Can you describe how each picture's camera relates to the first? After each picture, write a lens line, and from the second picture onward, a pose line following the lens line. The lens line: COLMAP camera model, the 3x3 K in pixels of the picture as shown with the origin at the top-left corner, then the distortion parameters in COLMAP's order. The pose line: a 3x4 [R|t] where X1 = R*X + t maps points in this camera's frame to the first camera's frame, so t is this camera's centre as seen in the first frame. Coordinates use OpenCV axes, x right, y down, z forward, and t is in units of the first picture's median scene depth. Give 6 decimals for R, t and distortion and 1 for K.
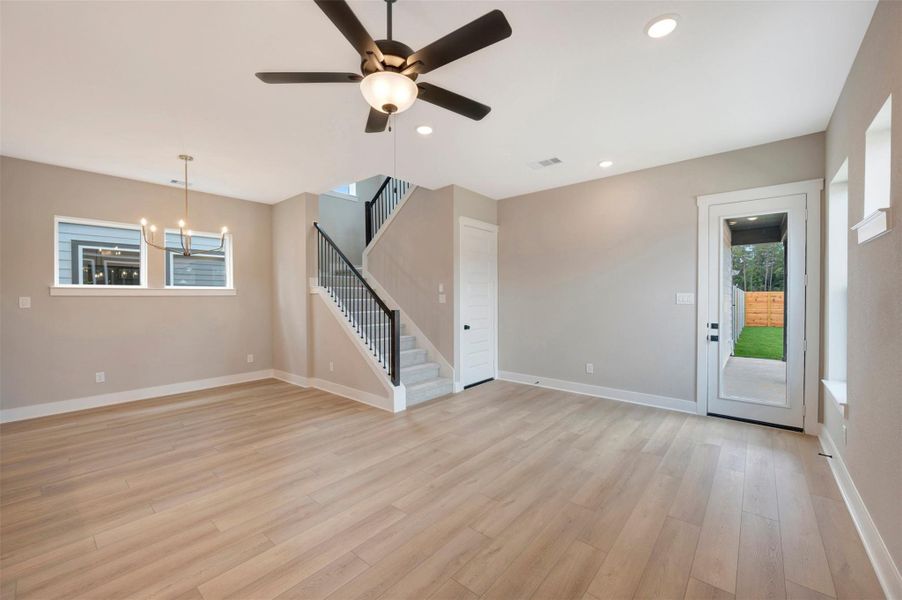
lens RADIAL K [[359.3, 0, 454.2], [0, 359.3, 299.9], [0, 0, 1]] dist [0.000177, -0.000060]
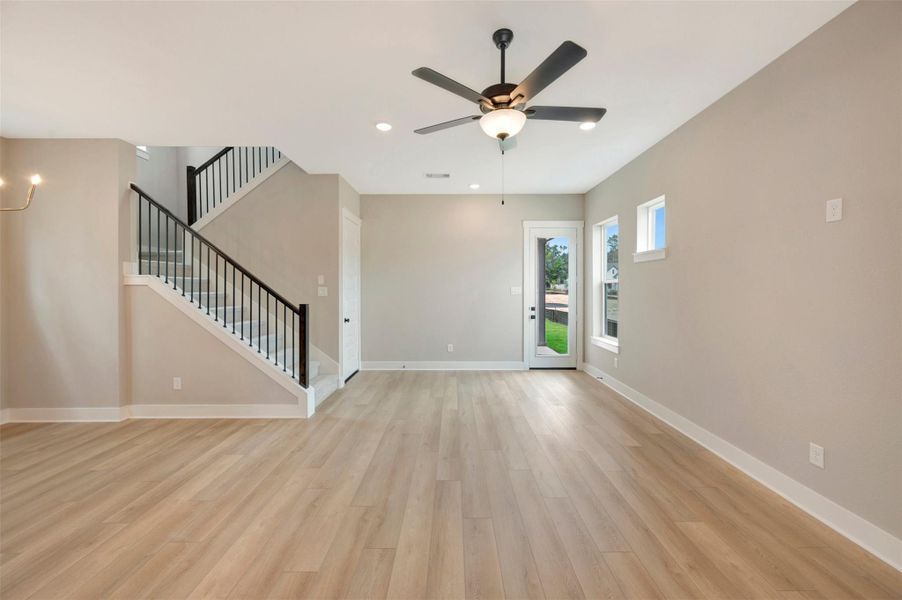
lens RADIAL K [[358.7, 0, 451.3], [0, 358.7, 289.4], [0, 0, 1]] dist [-0.000042, -0.000001]
pose [[0.761799, 0.000049, 0.647813, -0.469574], [0.007005, 0.999941, -0.008314, 0.002400], [-0.647775, 0.010872, 0.761754, 0.080113]]
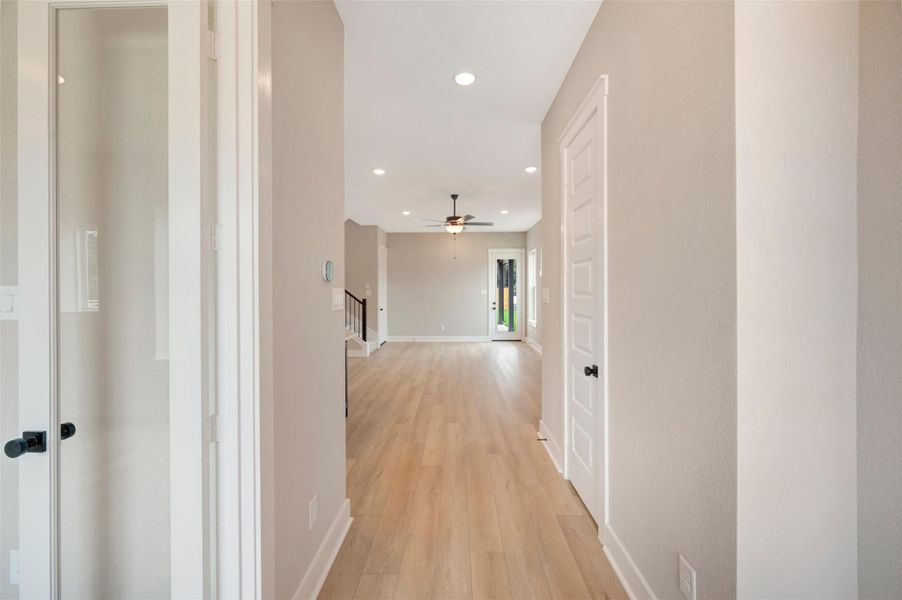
lens RADIAL K [[358.7, 0, 451.3], [0, 358.7, 289.4], [0, 0, 1]] dist [-0.000042, -0.000001]
pose [[0.769606, 0.003211, 0.638511, -0.964180], [0.009646, 0.999815, -0.016654, 0.016148], [-0.638446, 0.018977, 0.769432, -0.620494]]
